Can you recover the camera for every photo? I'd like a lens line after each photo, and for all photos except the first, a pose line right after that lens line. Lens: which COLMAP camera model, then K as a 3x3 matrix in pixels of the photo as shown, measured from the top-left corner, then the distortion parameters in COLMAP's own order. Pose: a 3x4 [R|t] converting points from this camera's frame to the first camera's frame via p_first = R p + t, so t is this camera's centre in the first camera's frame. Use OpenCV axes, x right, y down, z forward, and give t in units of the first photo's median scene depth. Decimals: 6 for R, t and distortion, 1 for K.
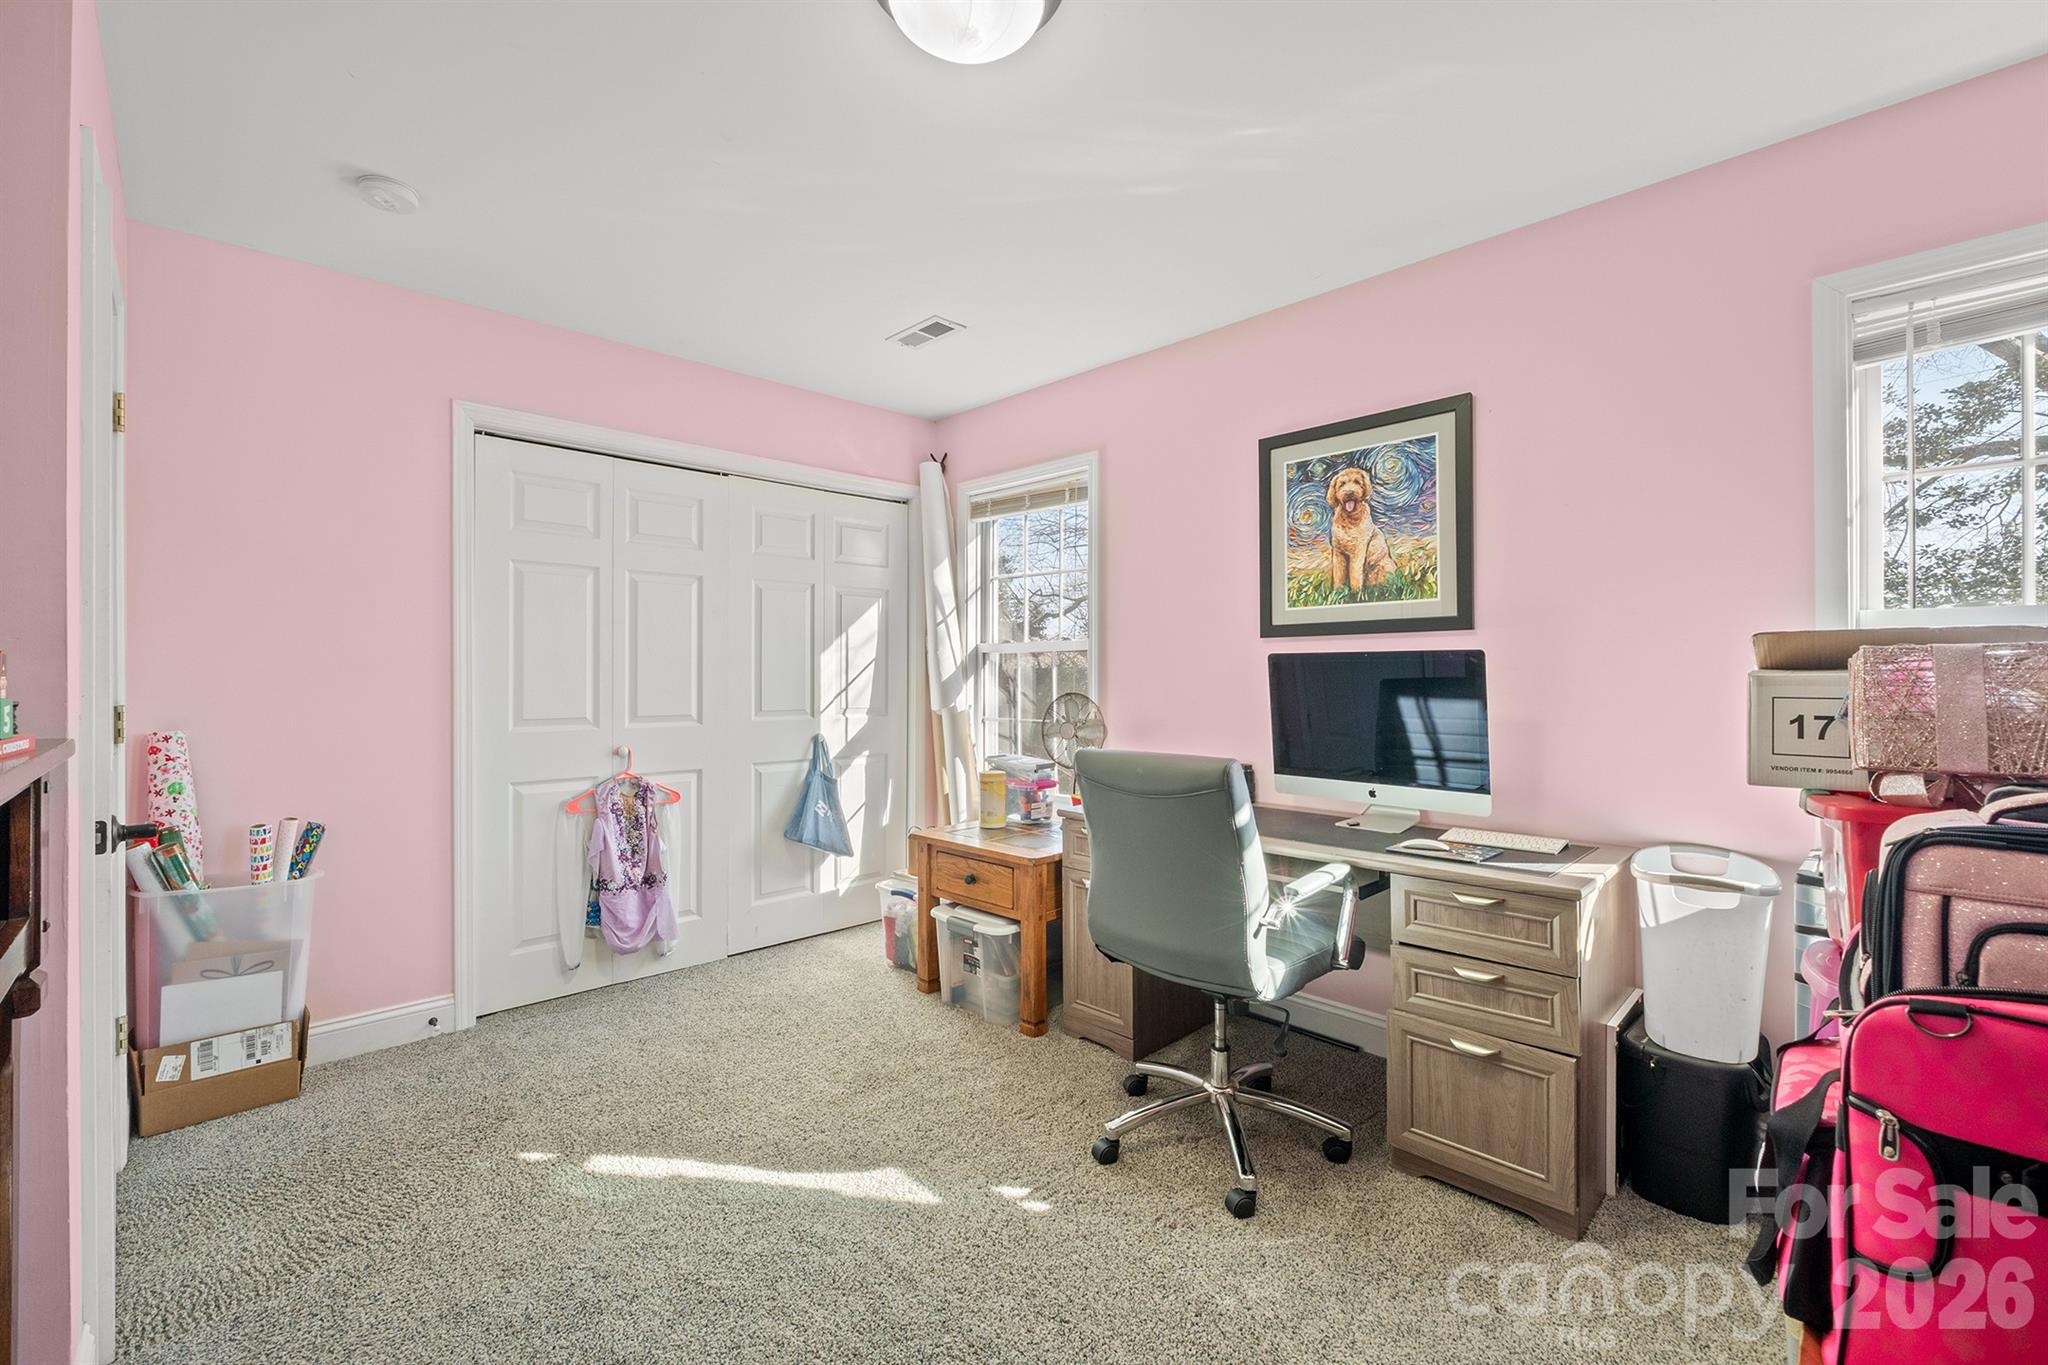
lens RADIAL K [[864.3, 0, 1032.9], [0, 864.3, 668.5], [0, 0, 1]] dist [-0.008713, -0.000692]
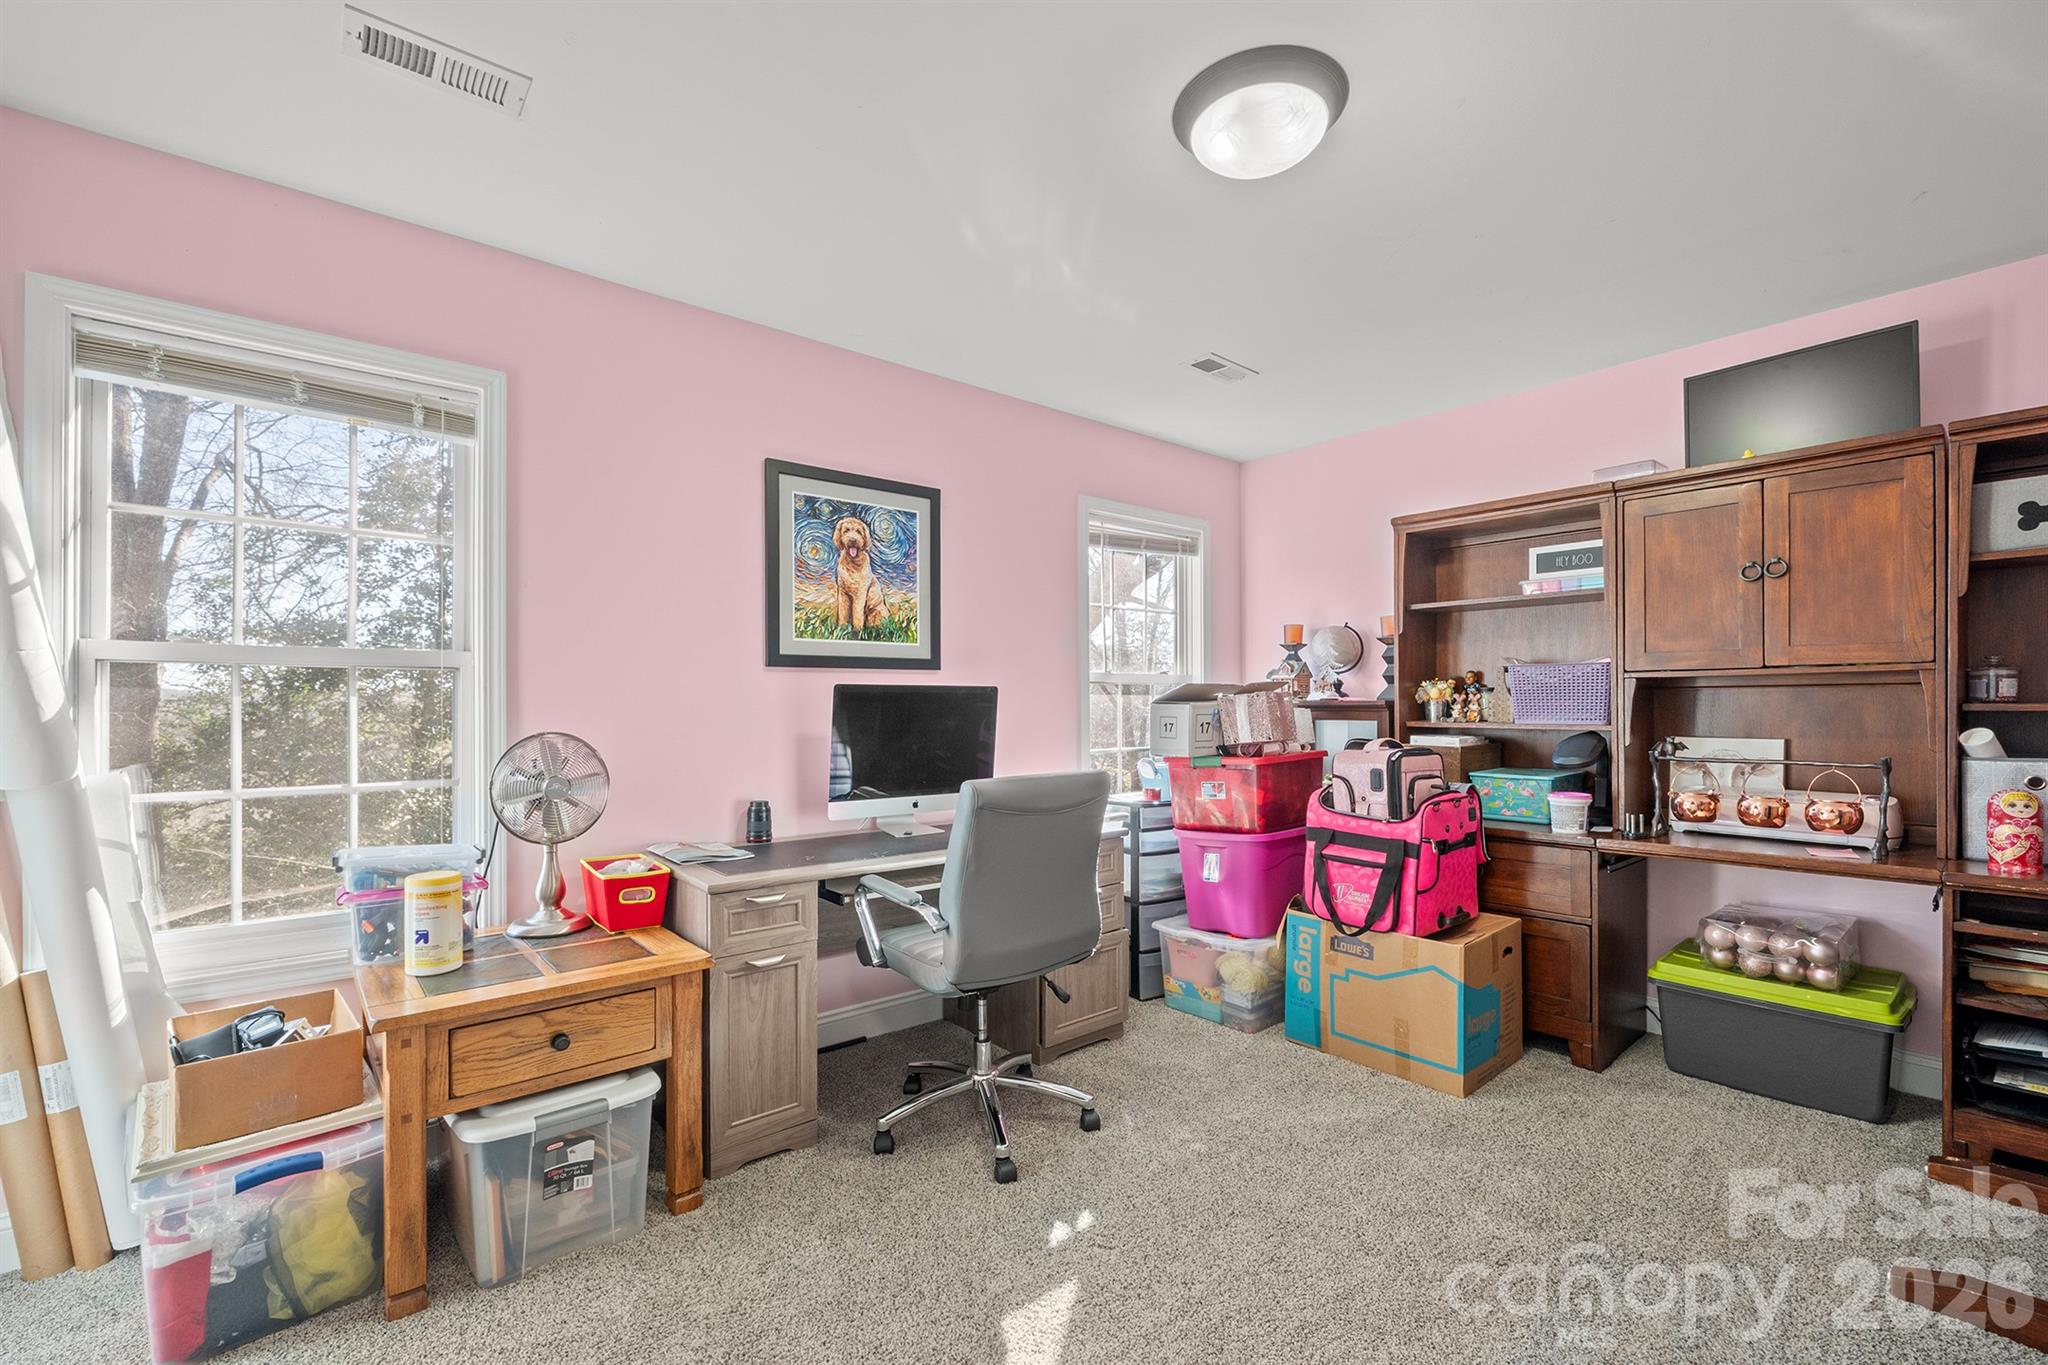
lens RADIAL K [[864.3, 0, 1031.9], [0, 864.3, 702.3], [0, 0, 1]] dist [-0.008713, -0.000692]
pose [[0.083220, 0.004454, 0.996521, -0.721299], [-0.001695, 0.999989, -0.004328, 0.008376], [-0.996530, -0.001329, 0.083226, 0.687083]]
